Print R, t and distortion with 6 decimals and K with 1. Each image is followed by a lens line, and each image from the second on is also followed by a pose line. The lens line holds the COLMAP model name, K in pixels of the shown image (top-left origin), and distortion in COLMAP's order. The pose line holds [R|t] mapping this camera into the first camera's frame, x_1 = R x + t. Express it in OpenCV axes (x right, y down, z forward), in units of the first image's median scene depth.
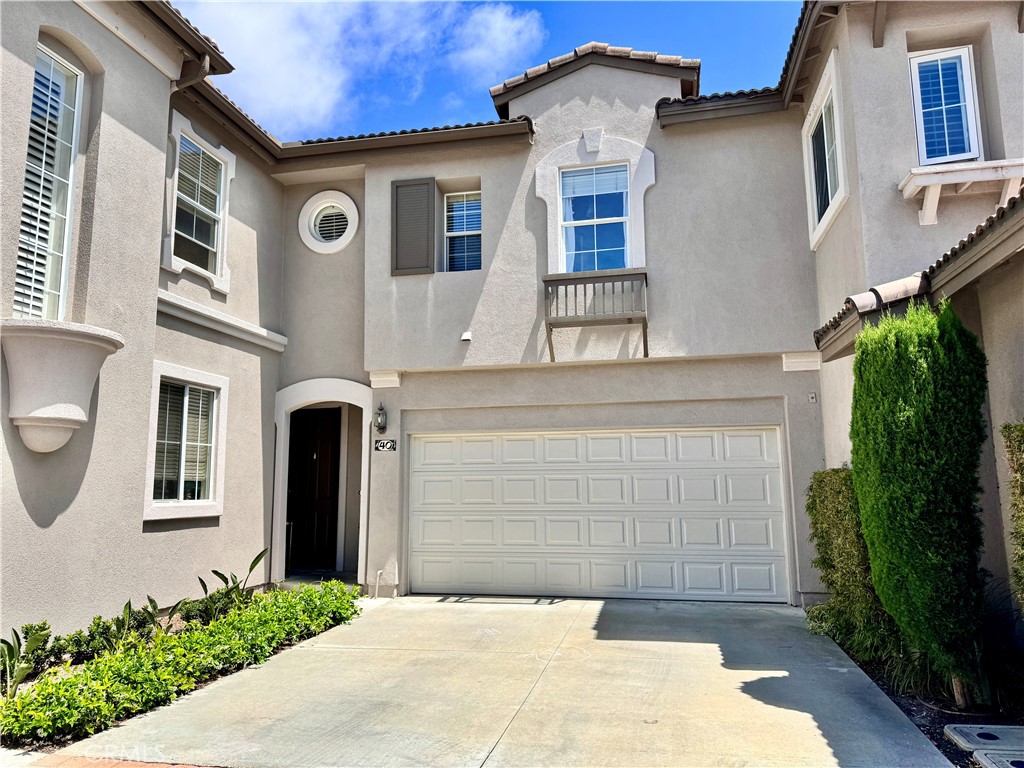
lens RADIAL K [[708.6, 0, 513.1], [0, 708.6, 378.4], [0, 0, 1]] dist [0.101283, -0.133225]
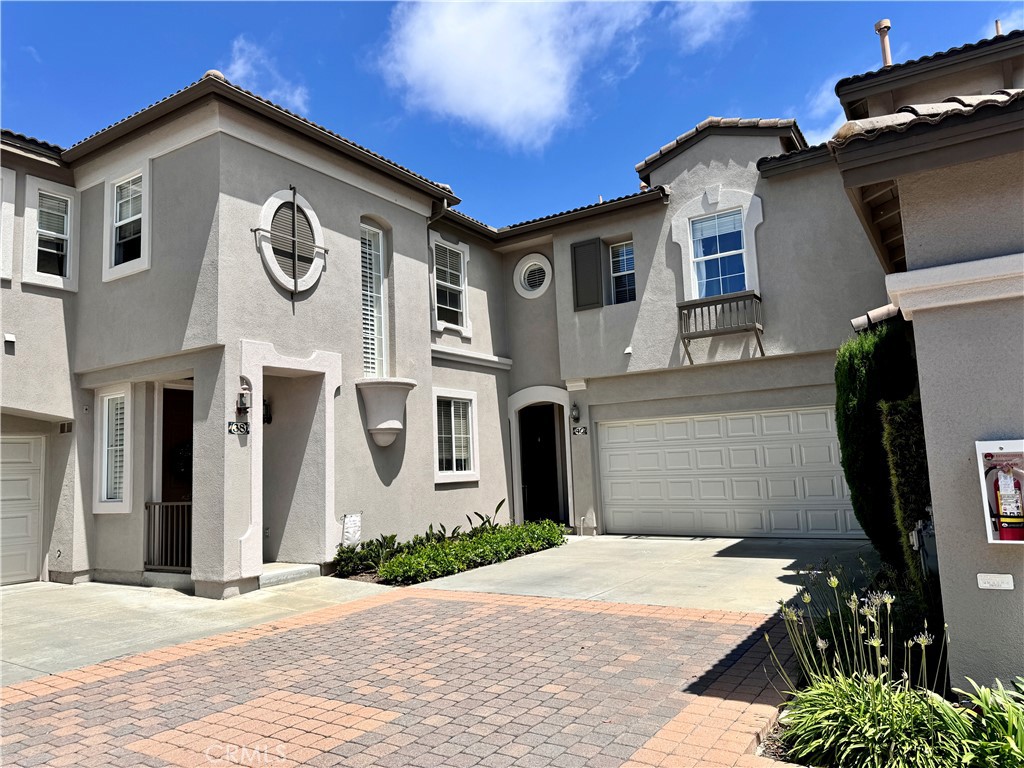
lens RADIAL K [[708.6, 0, 513.1], [0, 708.6, 378.4], [0, 0, 1]] dist [0.101283, -0.133225]
pose [[0.934863, -0.072670, -0.347491, 0.207271], [0.084546, 0.996236, 0.019115, -0.051968], [0.344794, -0.047249, 0.937488, -0.395475]]
